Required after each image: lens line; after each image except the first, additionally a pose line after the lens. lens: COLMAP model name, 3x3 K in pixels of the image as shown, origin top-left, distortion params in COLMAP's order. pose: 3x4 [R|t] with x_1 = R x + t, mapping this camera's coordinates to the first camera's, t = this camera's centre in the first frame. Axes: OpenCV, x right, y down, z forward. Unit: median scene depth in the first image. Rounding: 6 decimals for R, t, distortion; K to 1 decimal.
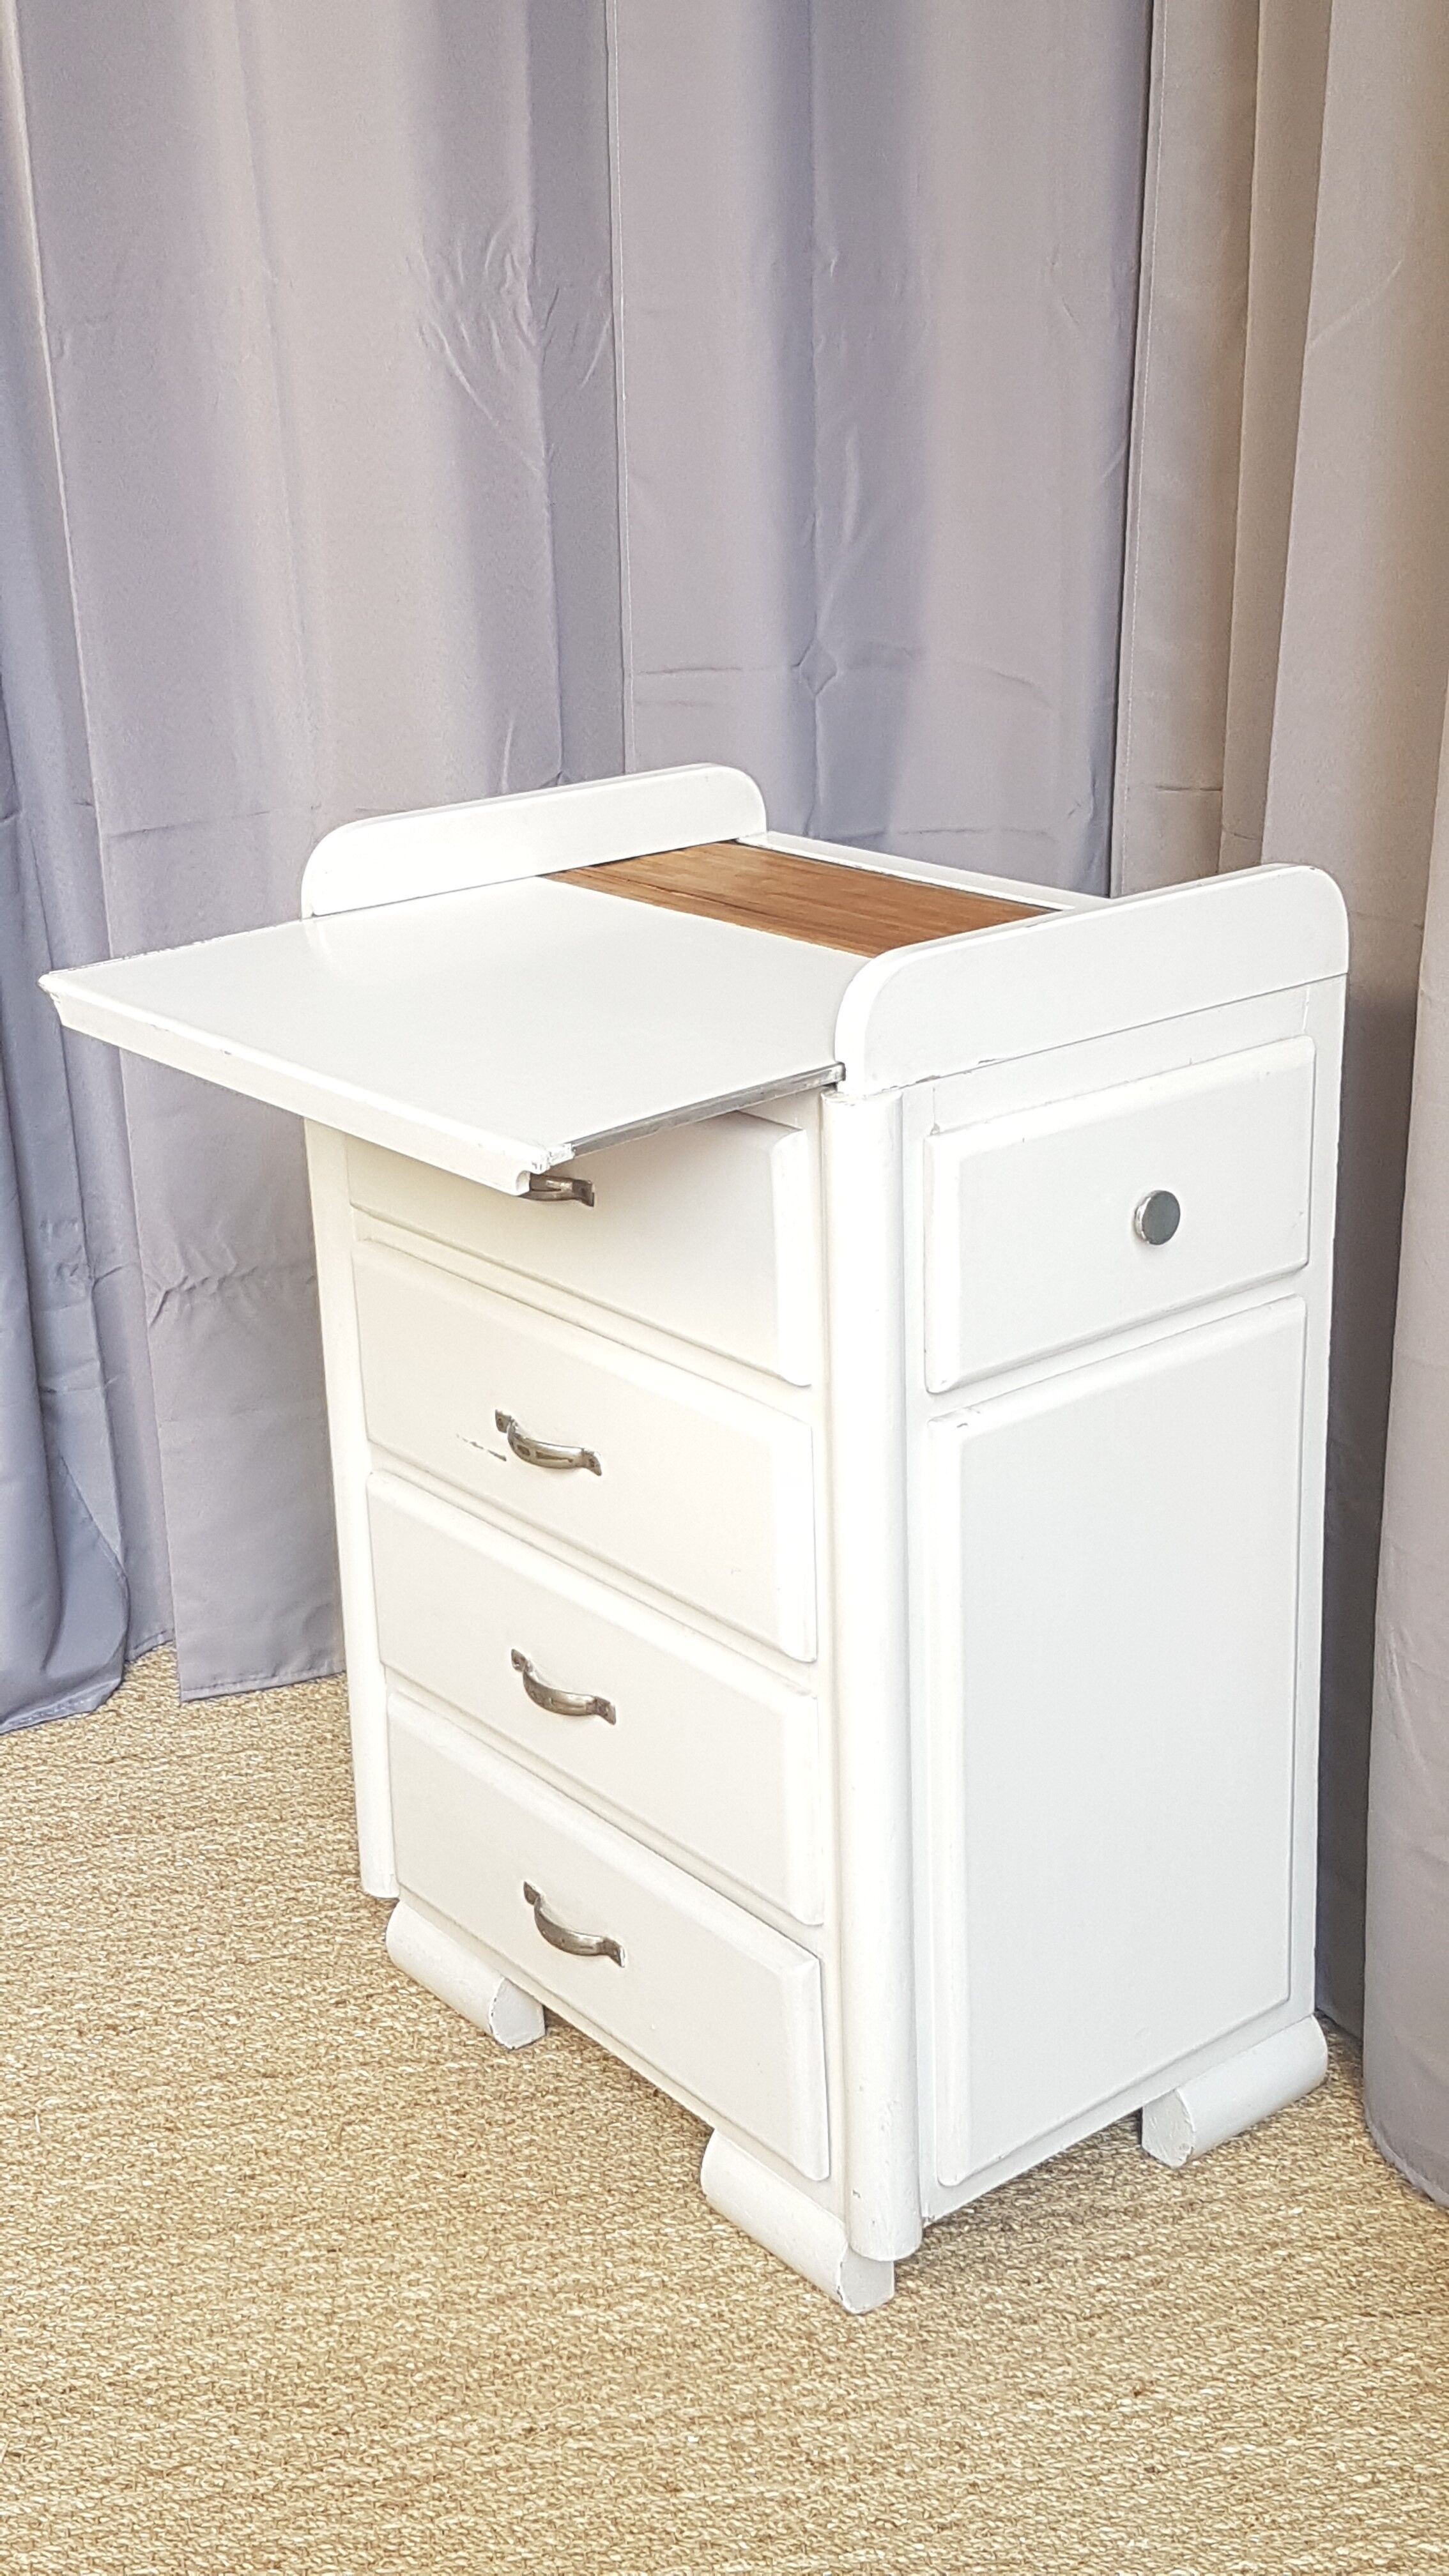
lens RADIAL K [[3124.5, 0, 686.7], [0, 3124.5, 1232.4], [0, 0, 1]] dist [0.123703, 0.000000]
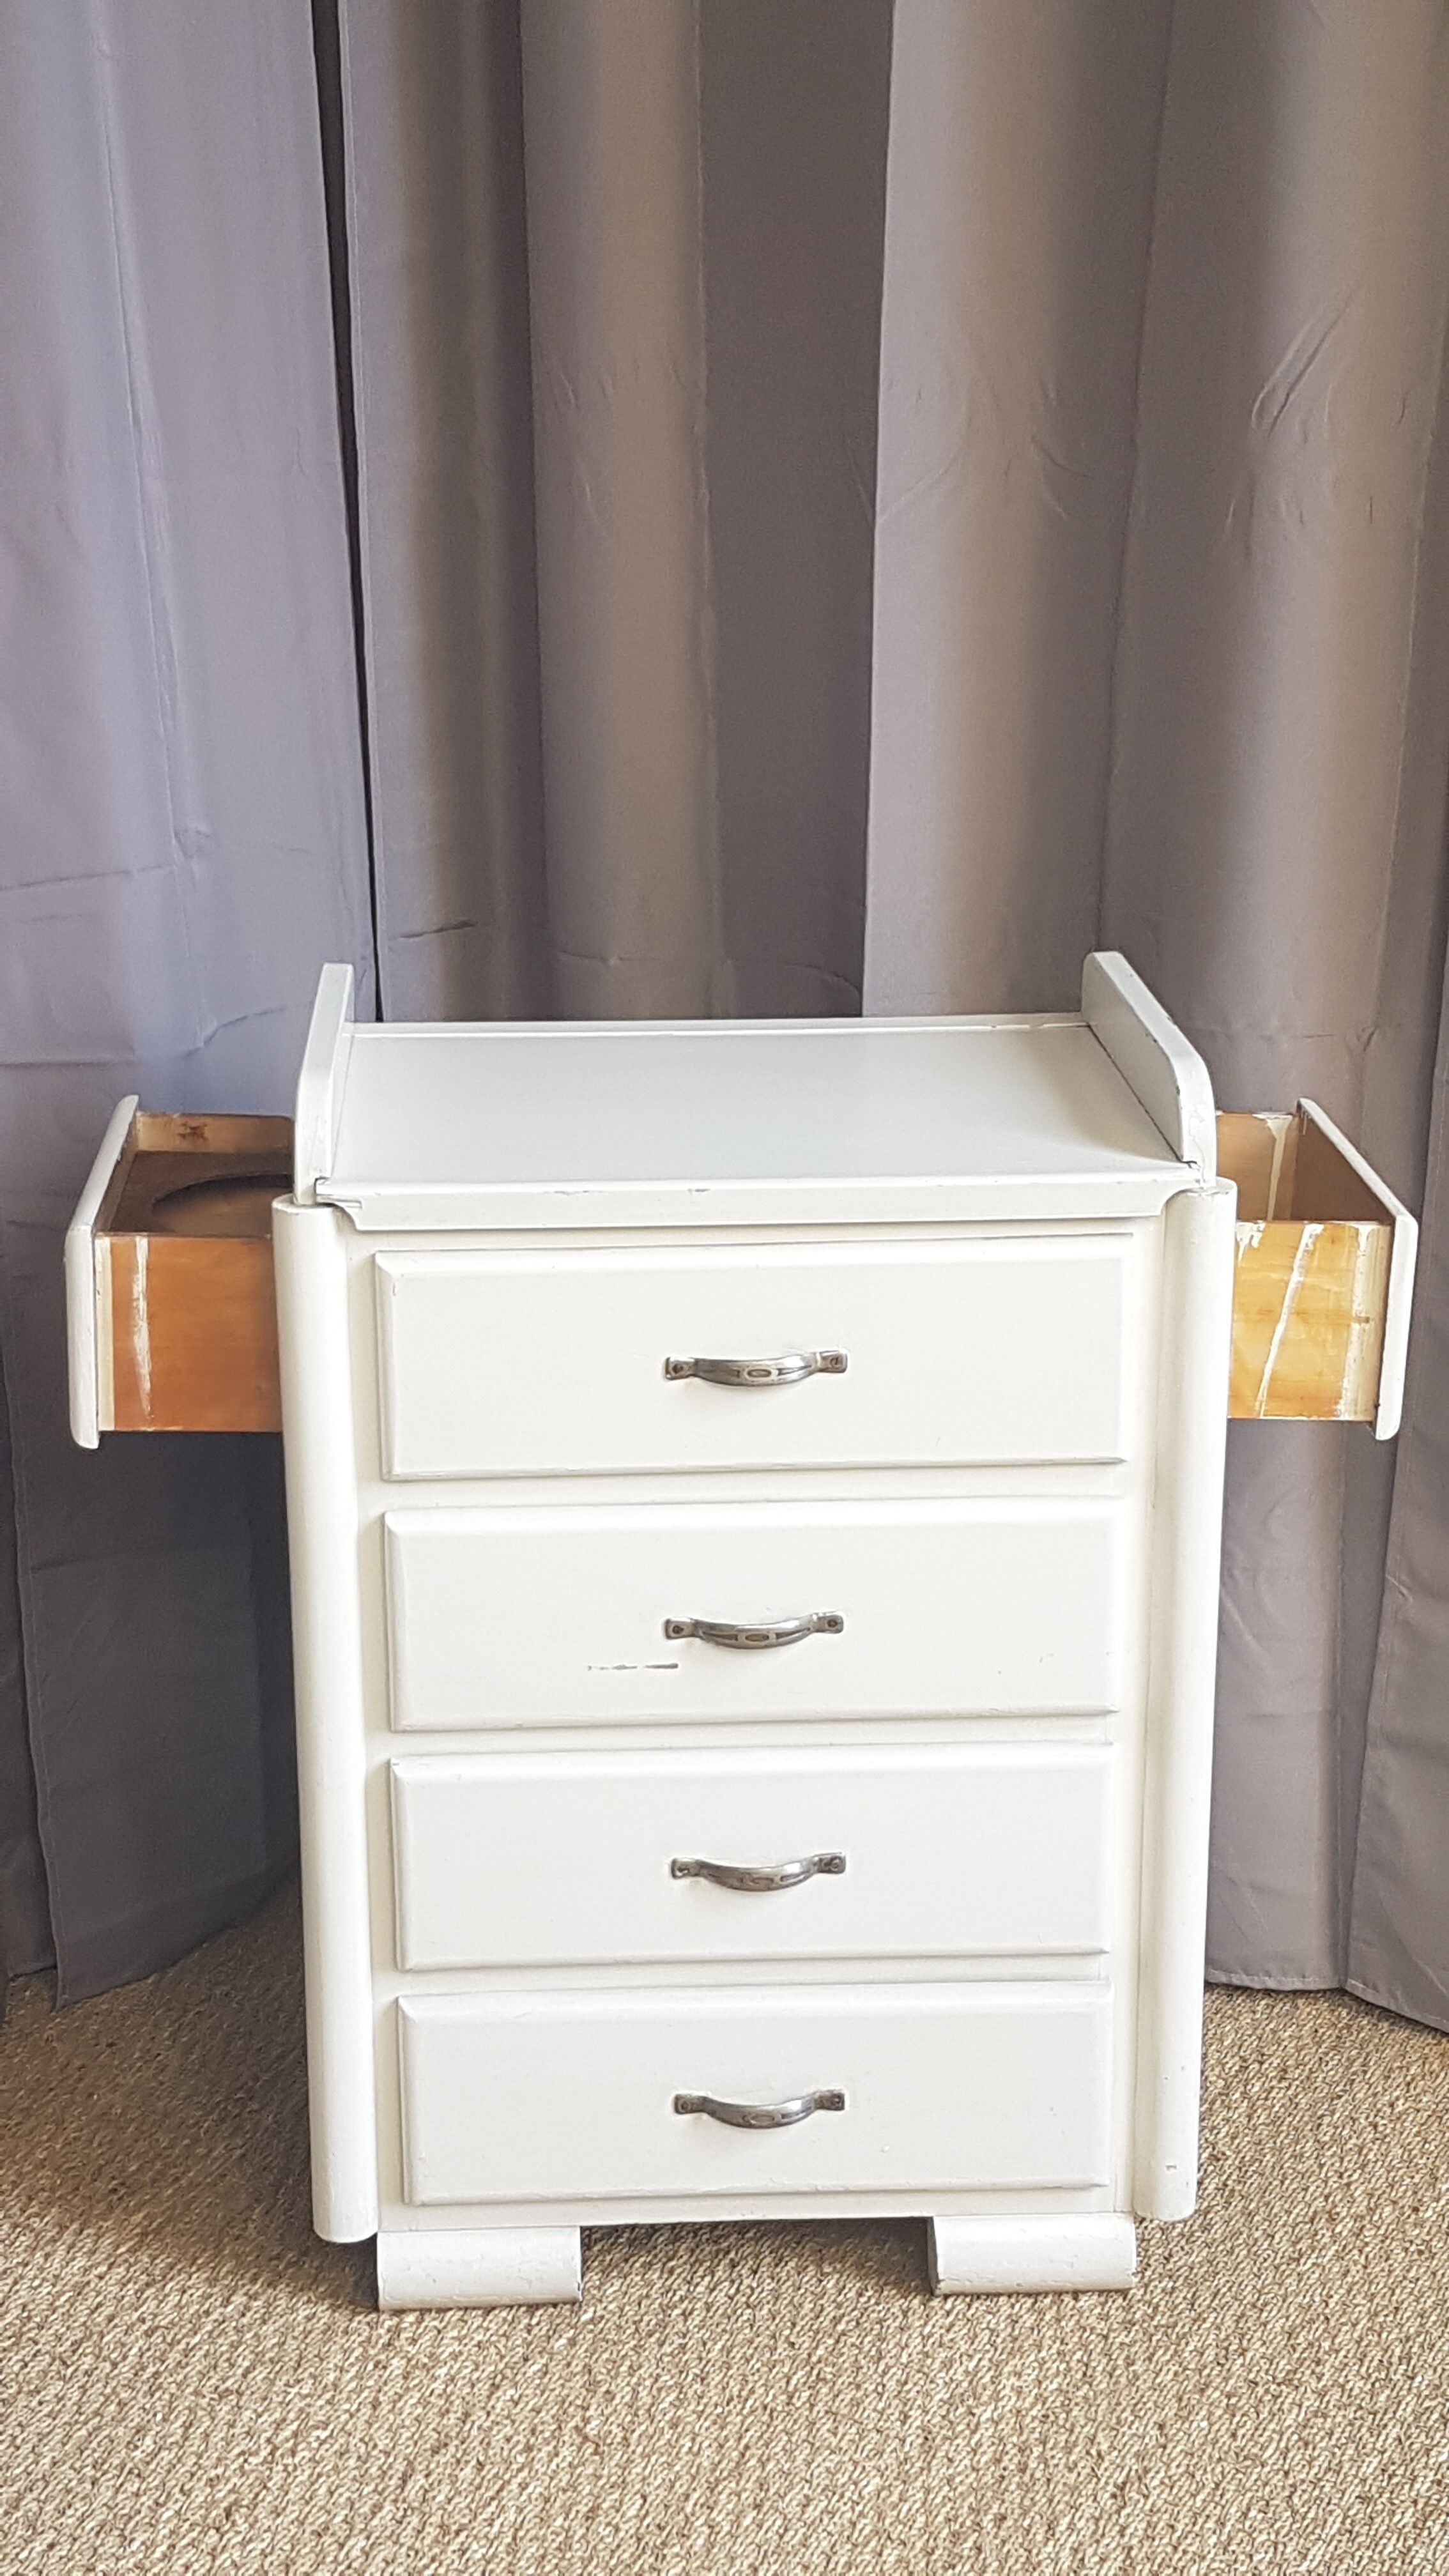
lens RADIAL K [[3372.9, 0, 682.6], [0, 3372.9, 1307.8], [0, 0, 1]] dist [0.137995, 0.000000]
pose [[0.581237, -0.226056, 0.781704, -0.892951], [0.240867, 0.965385, 0.100077, -0.147458], [-0.777269, 0.130118, 0.615567, 0.341851]]
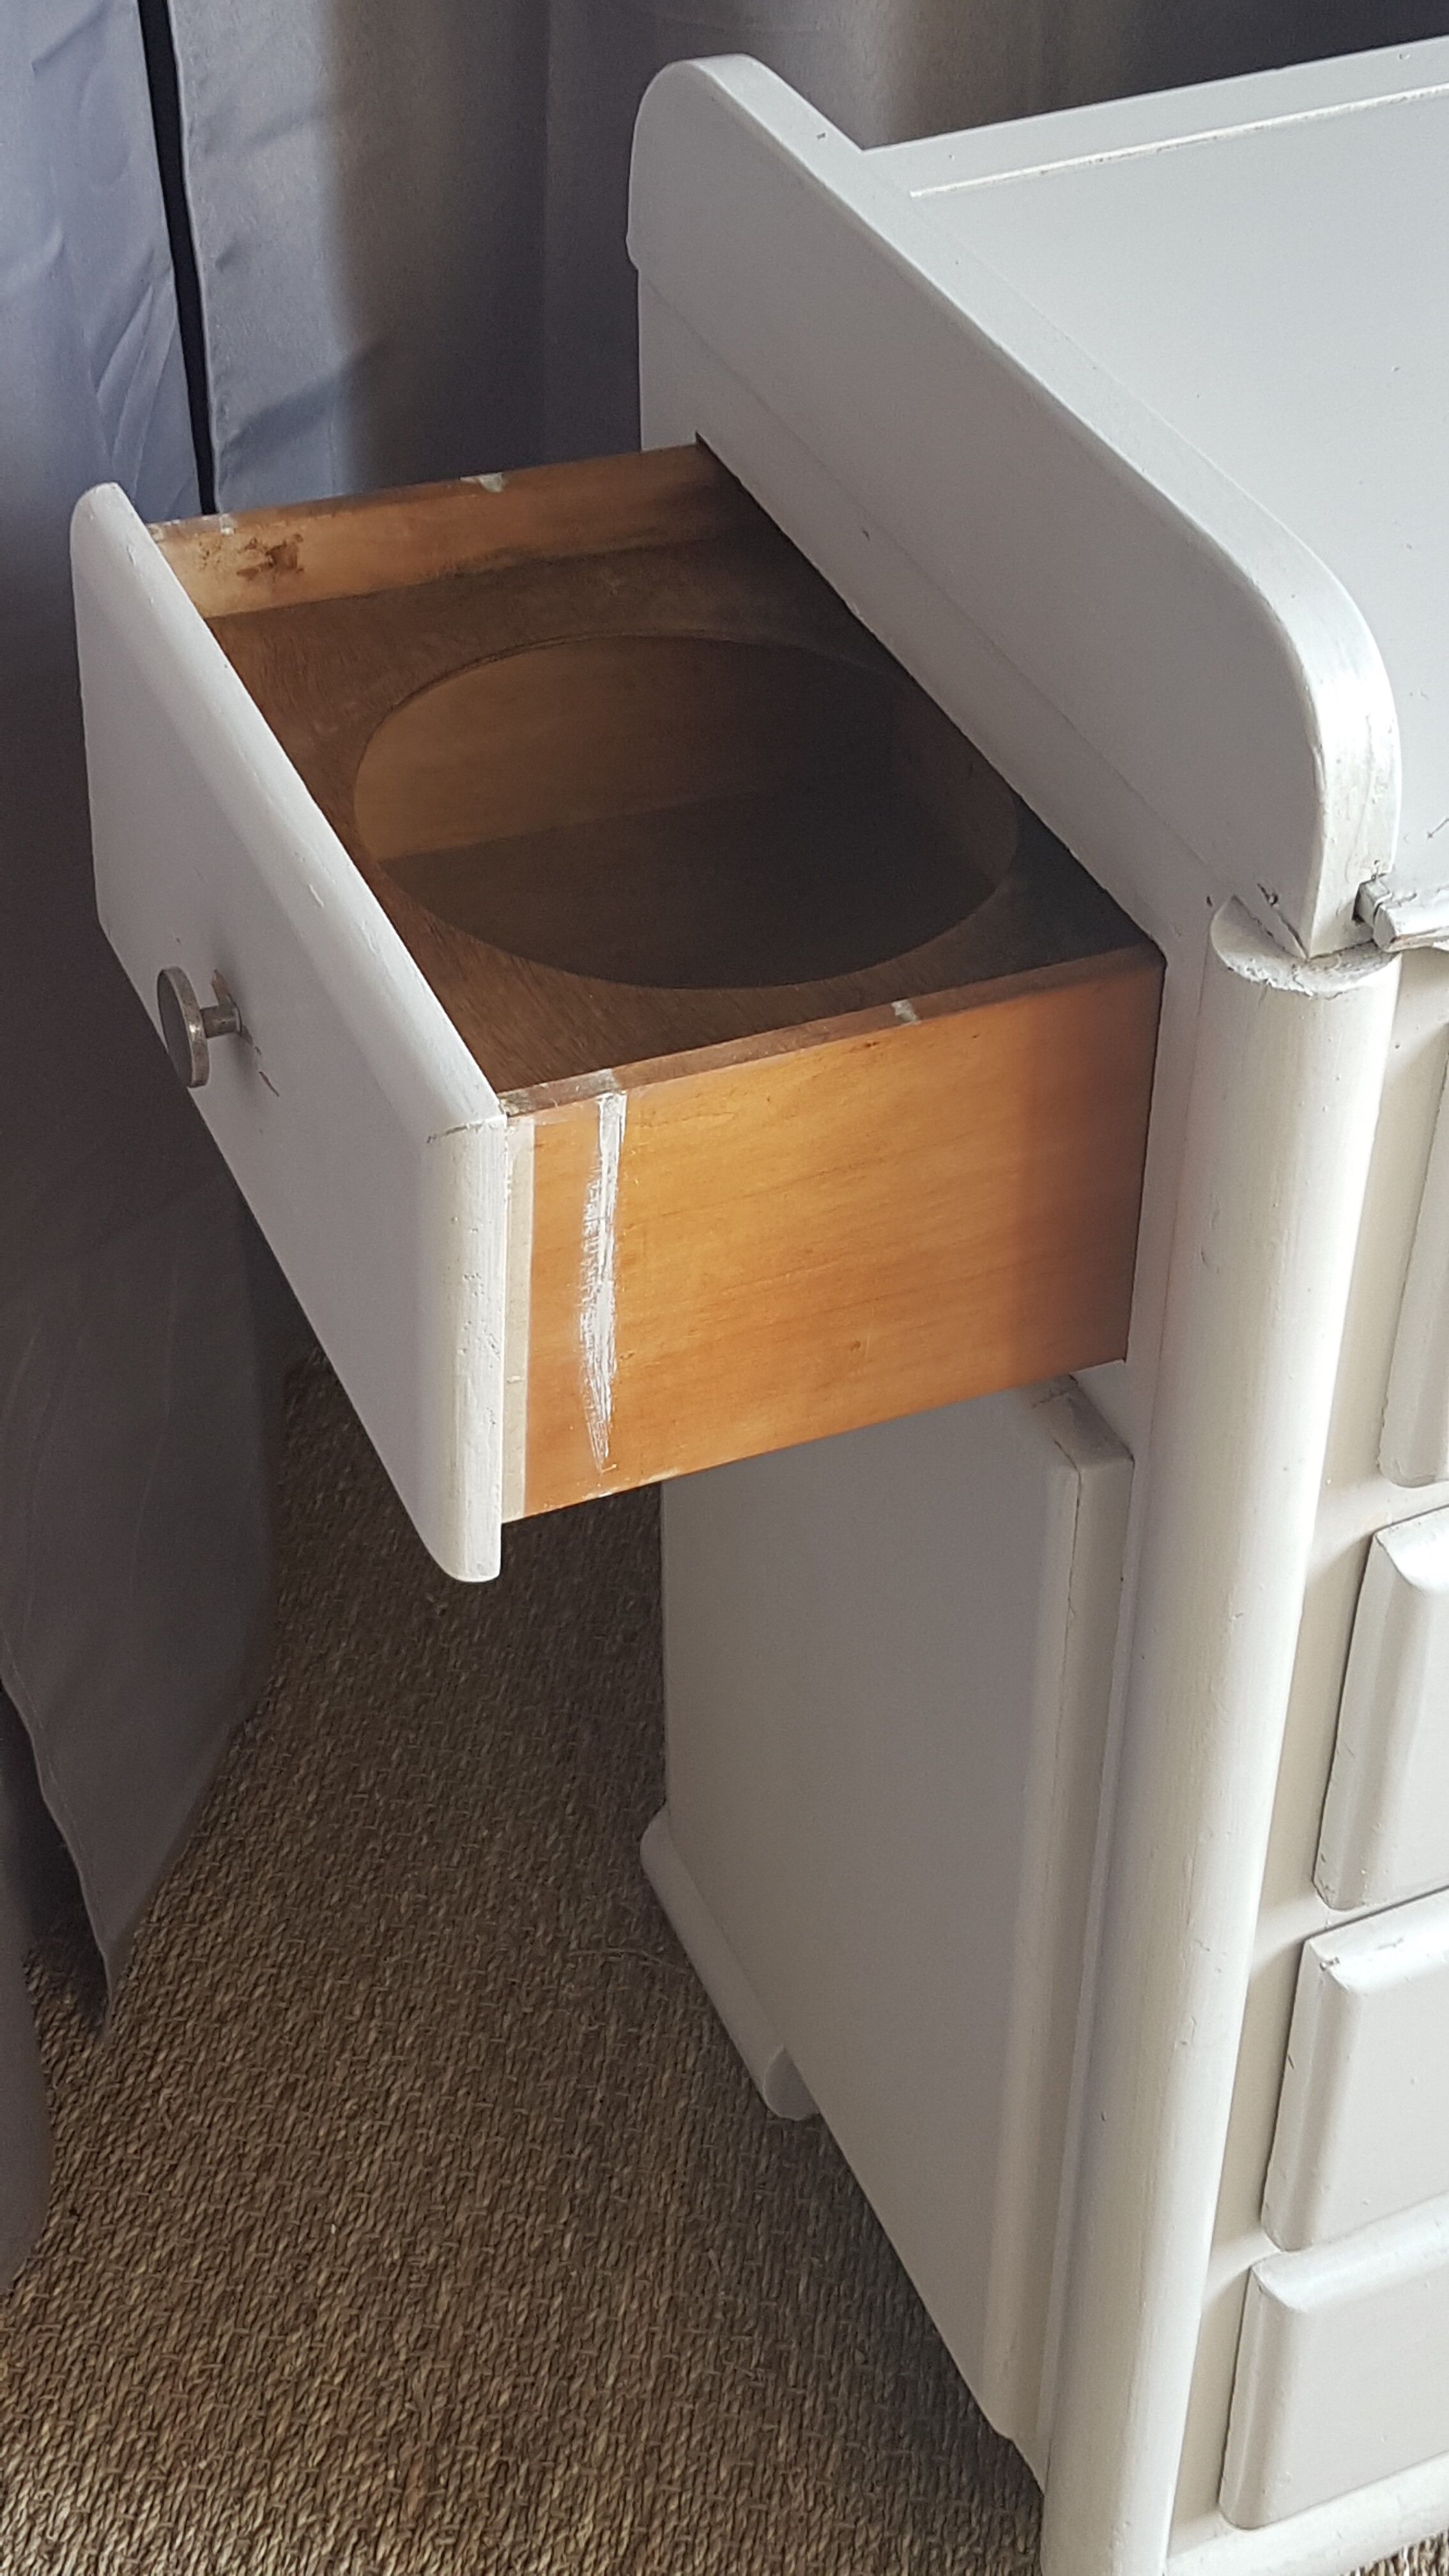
lens RADIAL K [[3372.9, 0, 641.0], [0, 3372.9, 1266.9], [0, 0, 1]] dist [0.137995, 0.000000]
pose [[0.274268, -0.605608, 0.747005, -0.466069], [0.313145, 0.790698, 0.526057, -0.301861], [-0.909240, 0.089640, 0.406507, 0.993444]]
